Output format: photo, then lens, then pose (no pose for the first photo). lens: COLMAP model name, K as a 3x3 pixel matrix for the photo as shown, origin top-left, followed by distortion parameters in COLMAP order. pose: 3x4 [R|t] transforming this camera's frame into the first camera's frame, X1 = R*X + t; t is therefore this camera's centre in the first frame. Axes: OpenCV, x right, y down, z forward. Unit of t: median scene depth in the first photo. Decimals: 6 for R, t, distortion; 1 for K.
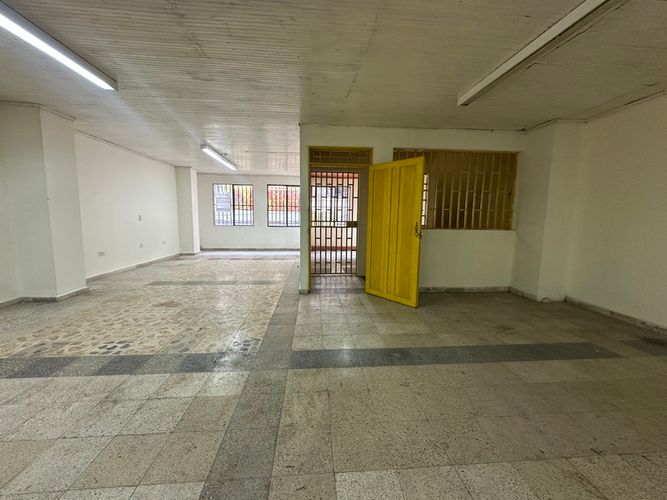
lens RADIAL K [[266.8, 0, 333.9], [0, 266.8, 247.2], [0, 0, 1]] dist [-0.002197, -0.000370]
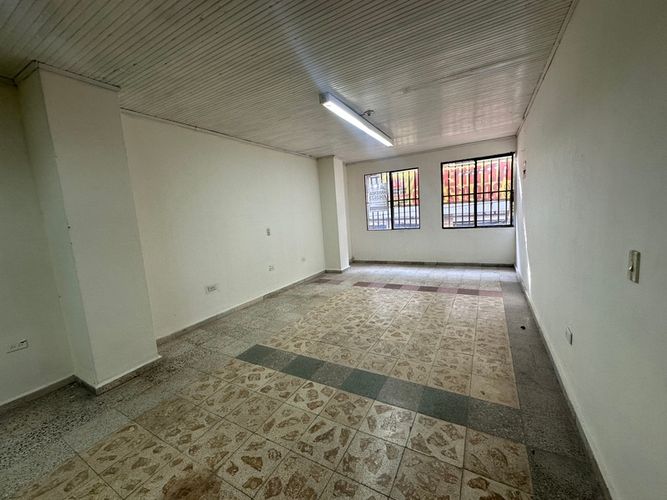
lens RADIAL K [[266.8, 0, 333.9], [0, 266.8, 247.2], [0, 0, 1]] dist [-0.002197, -0.000370]
pose [[0.824557, -0.002829, -0.565772, -0.107980], [0.019342, 0.999544, 0.023191, -0.057664], [0.565448, -0.030065, 0.824236, 0.346856]]
